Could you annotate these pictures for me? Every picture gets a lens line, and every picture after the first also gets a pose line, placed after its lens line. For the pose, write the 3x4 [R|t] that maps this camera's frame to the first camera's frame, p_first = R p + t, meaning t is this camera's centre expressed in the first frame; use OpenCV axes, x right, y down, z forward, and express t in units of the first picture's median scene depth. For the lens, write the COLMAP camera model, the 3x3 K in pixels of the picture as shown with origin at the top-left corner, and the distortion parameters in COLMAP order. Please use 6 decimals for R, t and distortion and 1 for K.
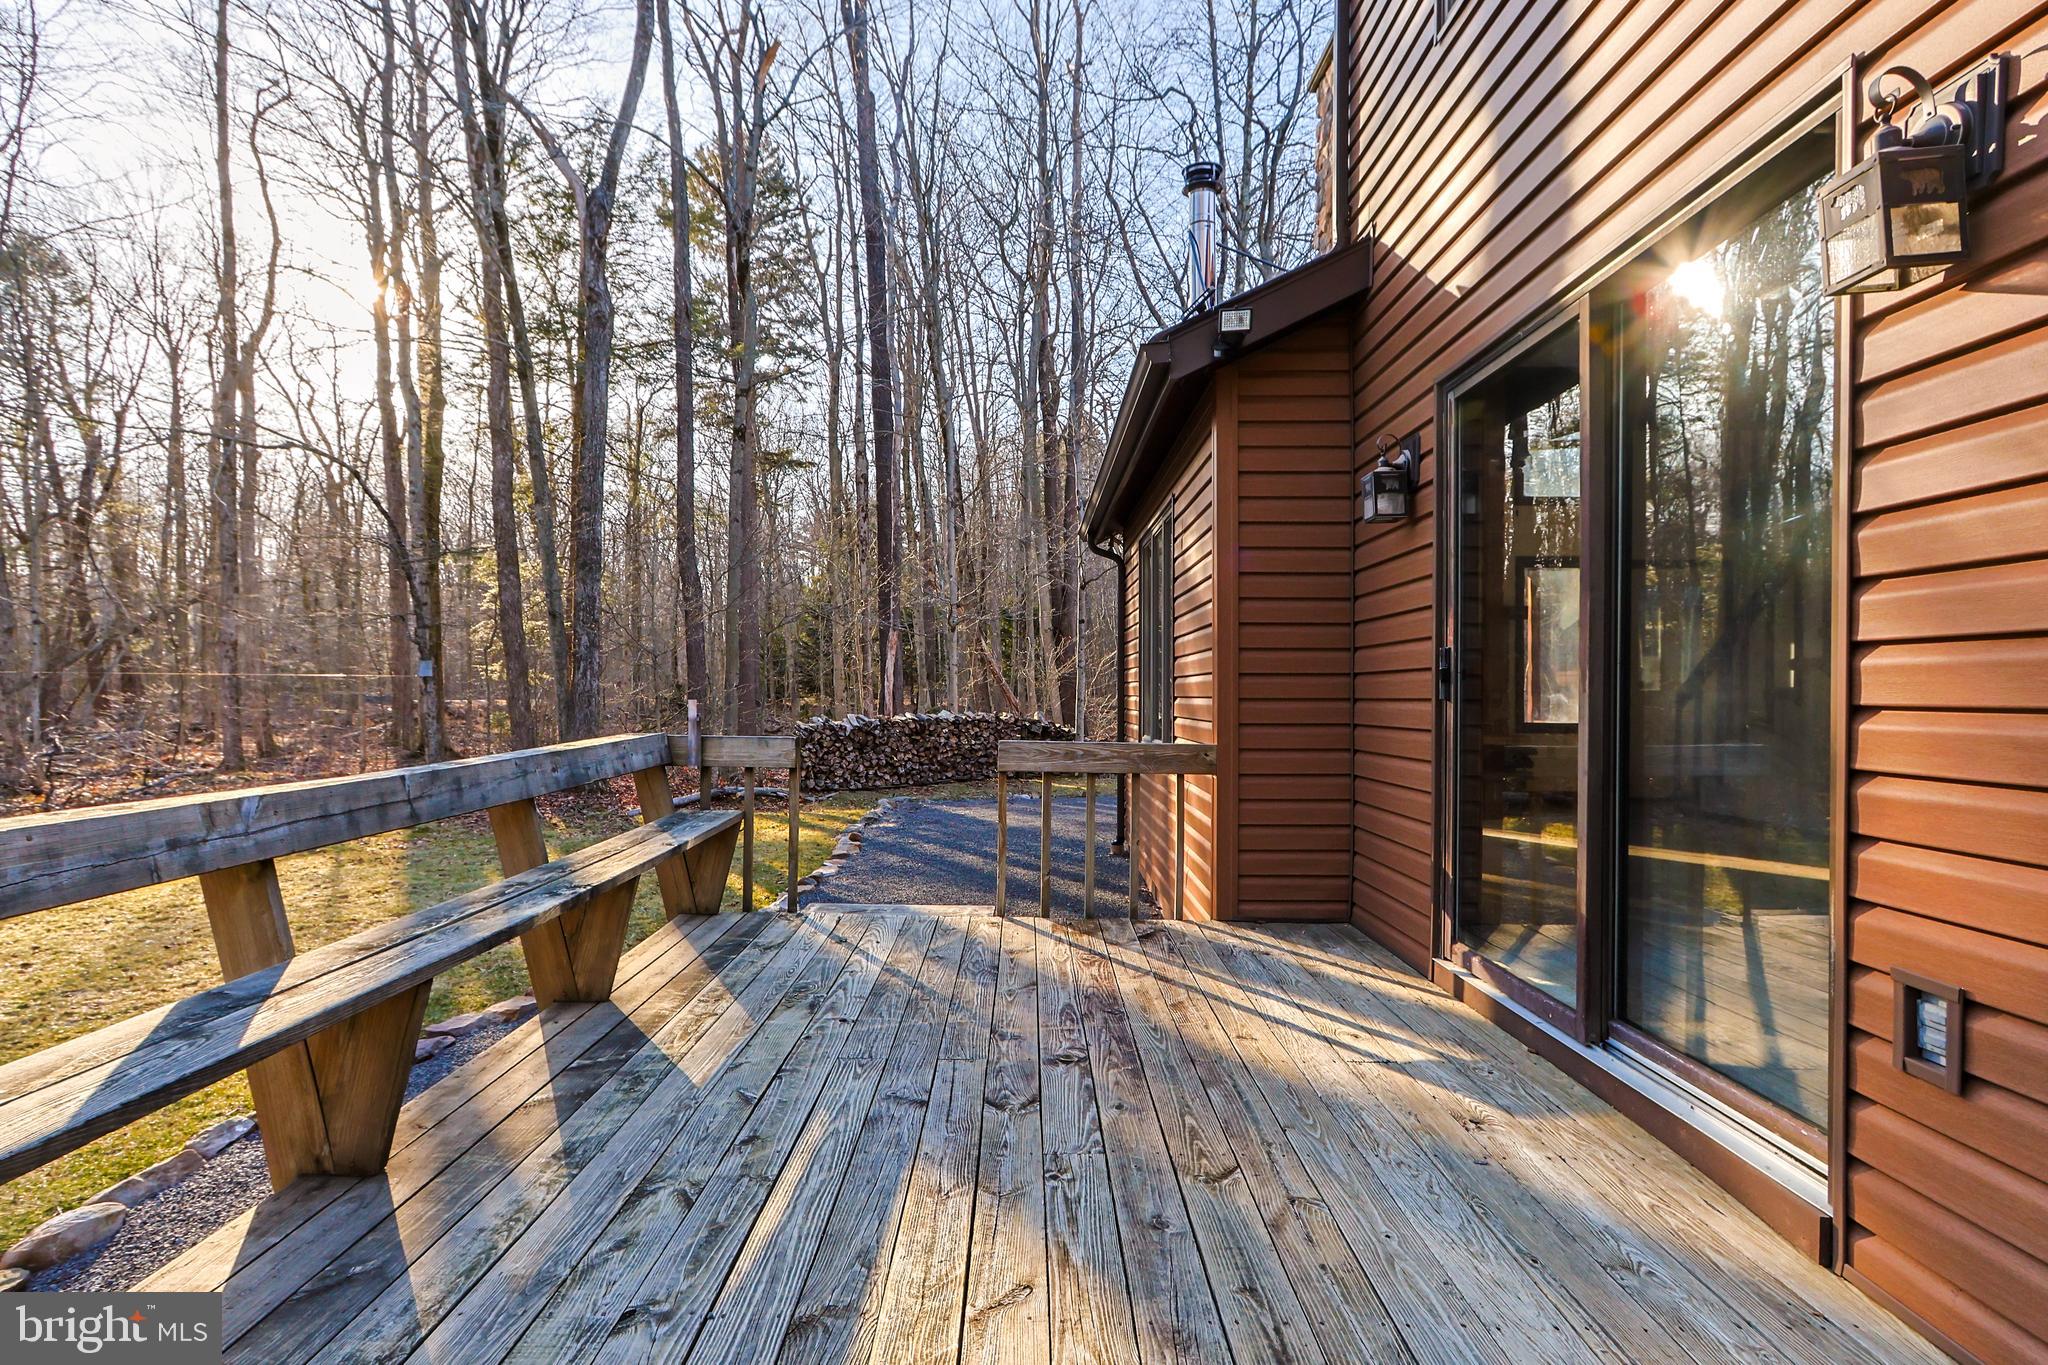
lens RADIAL K [[1047.0, 0, 1008.5], [0, 1047.0, 693.7], [0, 0, 1]] dist [0.011348, -0.000018]
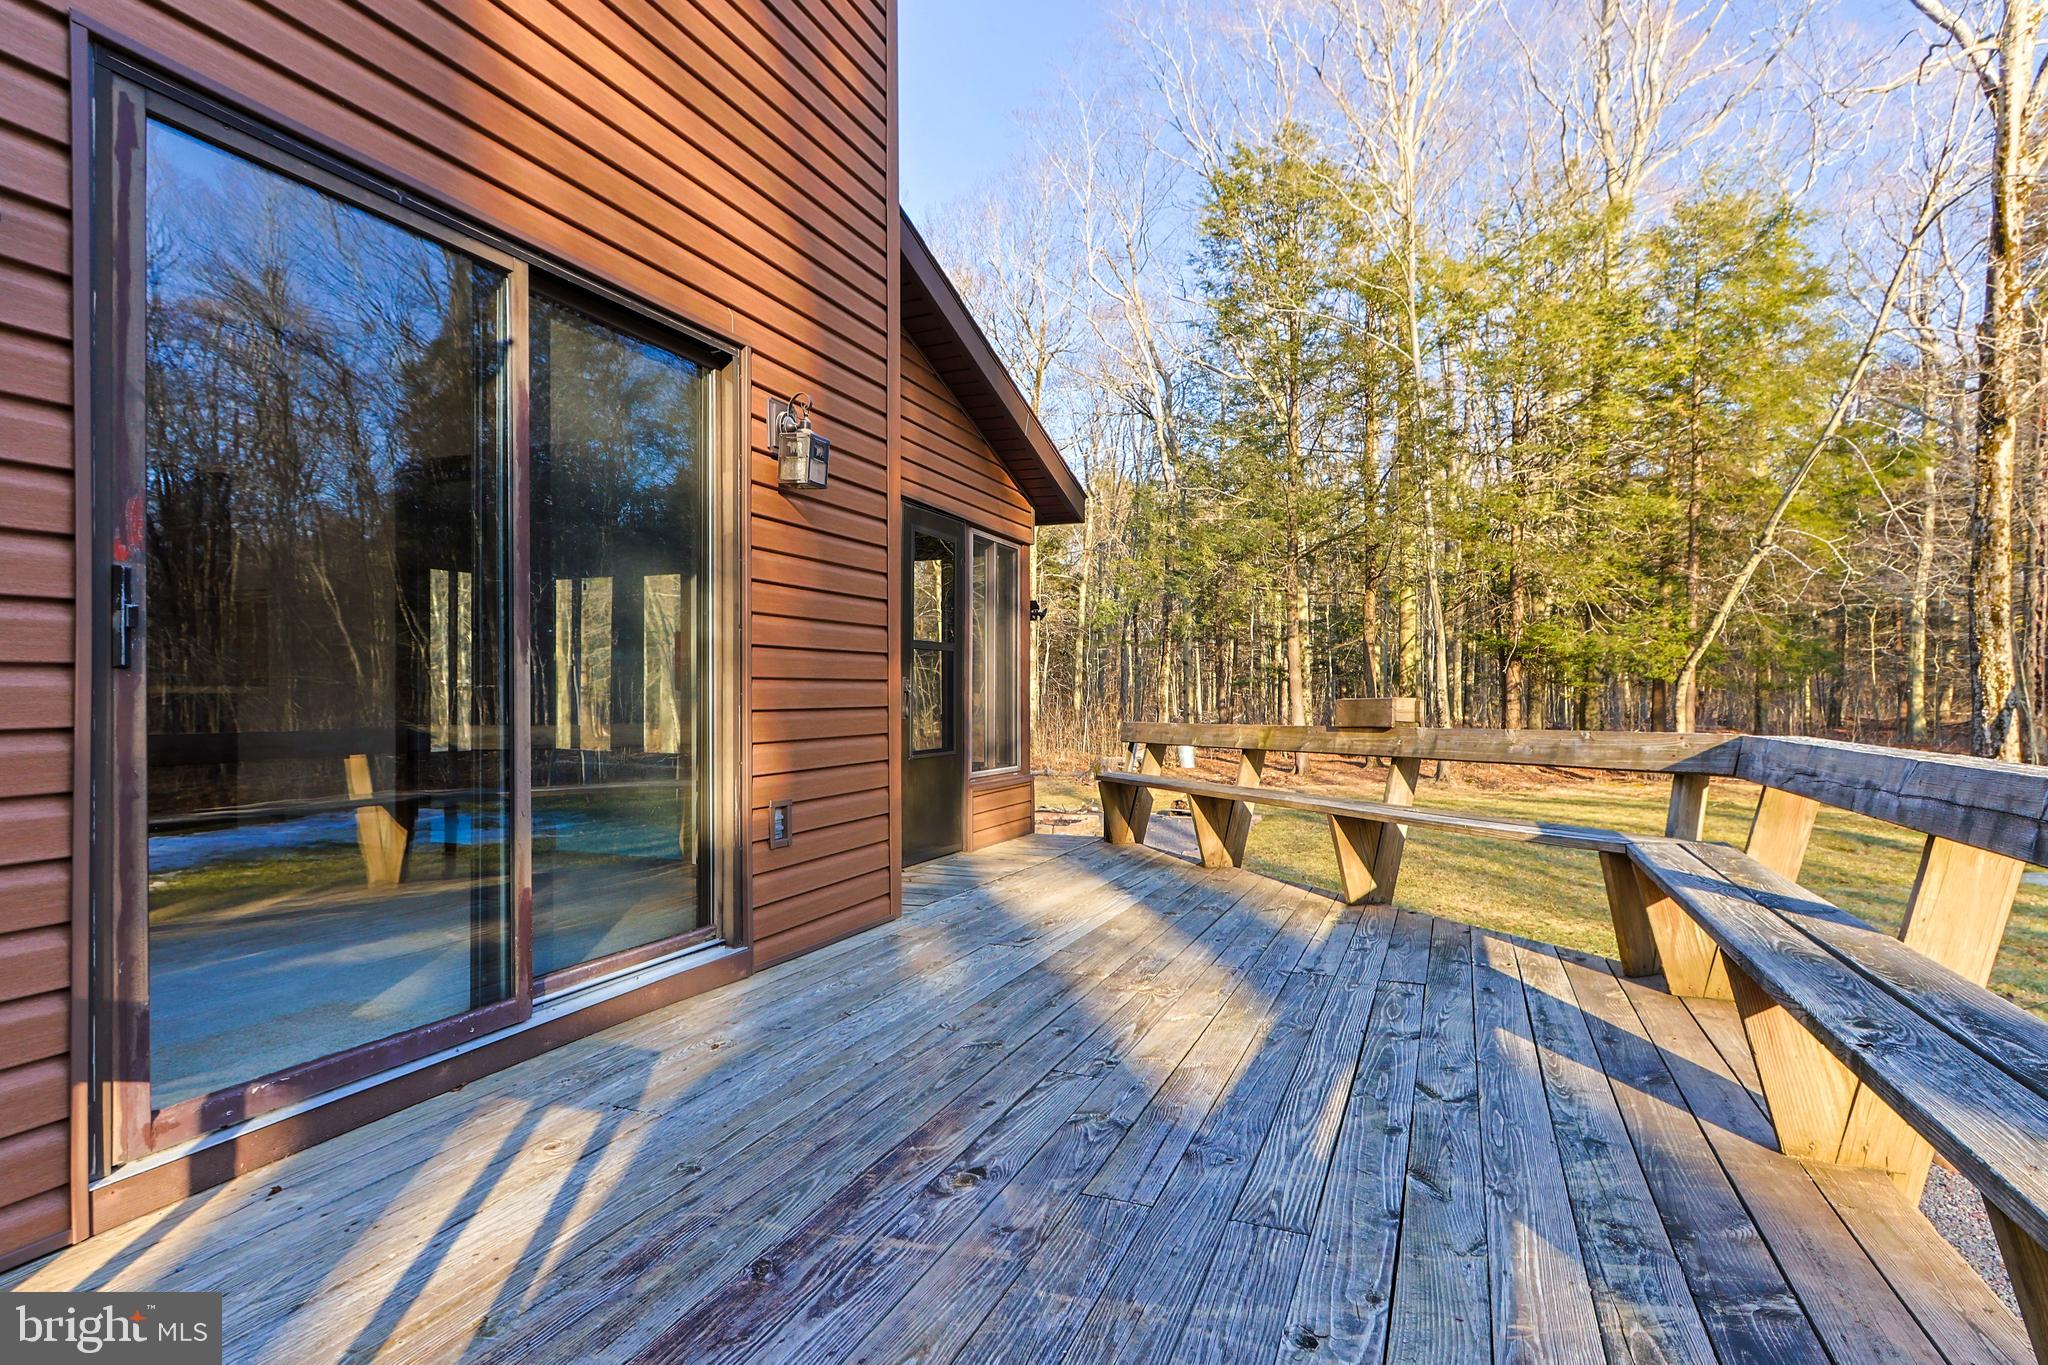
lens RADIAL K [[1047.0, 0, 1008.5], [0, 1047.0, 693.7], [0, 0, 1]] dist [0.011348, -0.000018]
pose [[-0.924619, -0.000650, 0.380892, -0.047114], [0.000592, 0.999995, 0.003143, 0.004558], [-0.380892, 0.003131, -0.924614, 0.329271]]
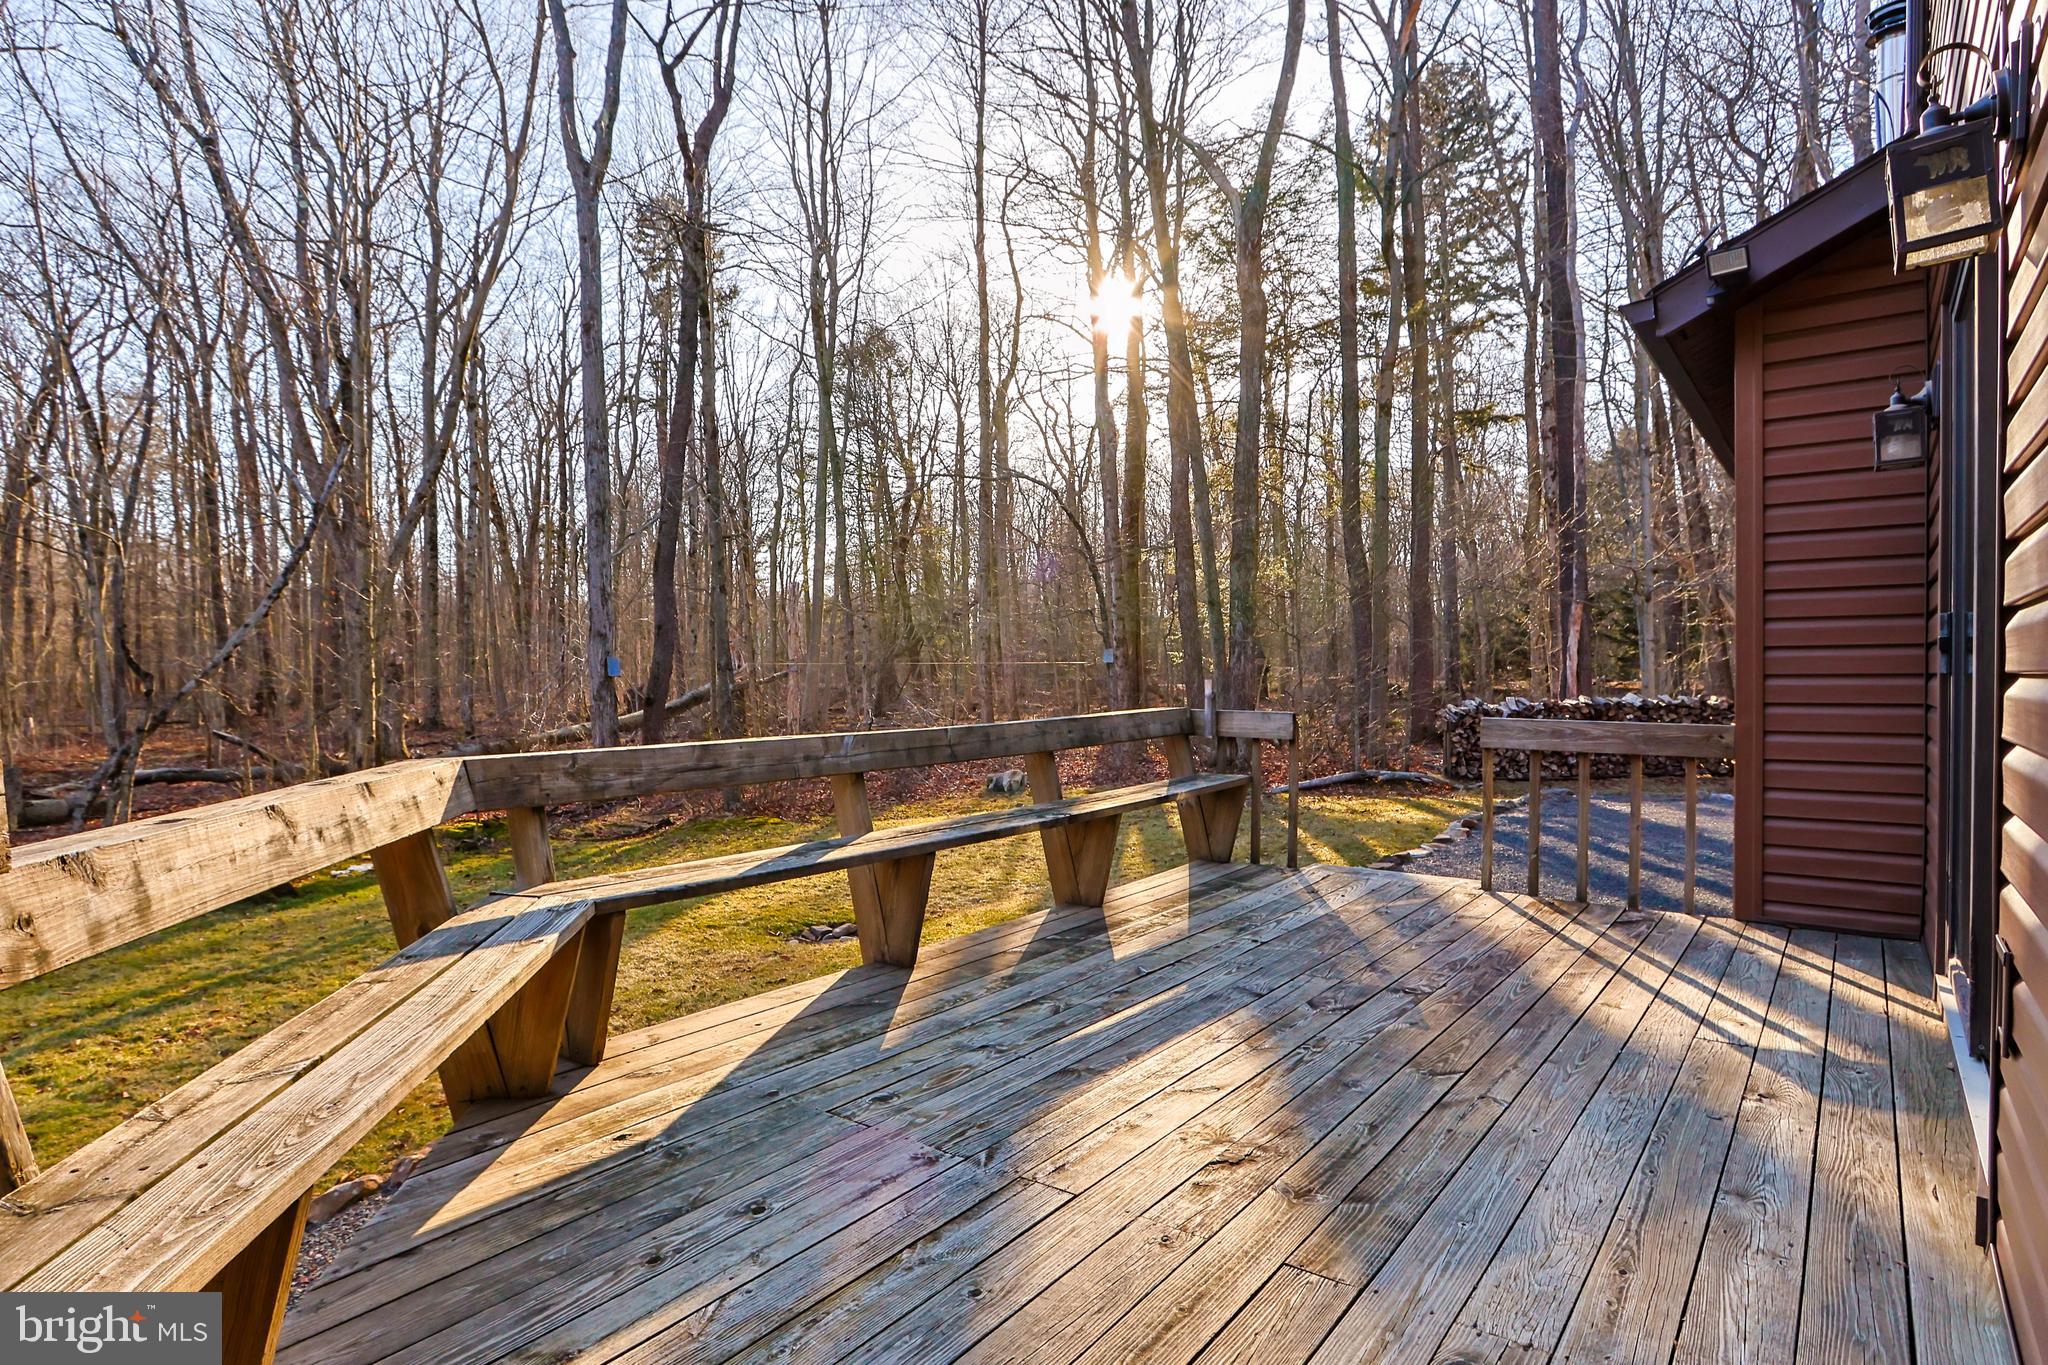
lens RADIAL K [[1121.8, 0, 1026.7], [0, 1121.8, 693.1], [0, 0, 1]] dist [-0.002528, -0.000402]
pose [[0.811799, 0.001843, -0.583934, 0.085797], [0.006573, 0.999903, 0.012293, 0.001351], [0.583900, -0.013818, 0.811708, -0.045984]]
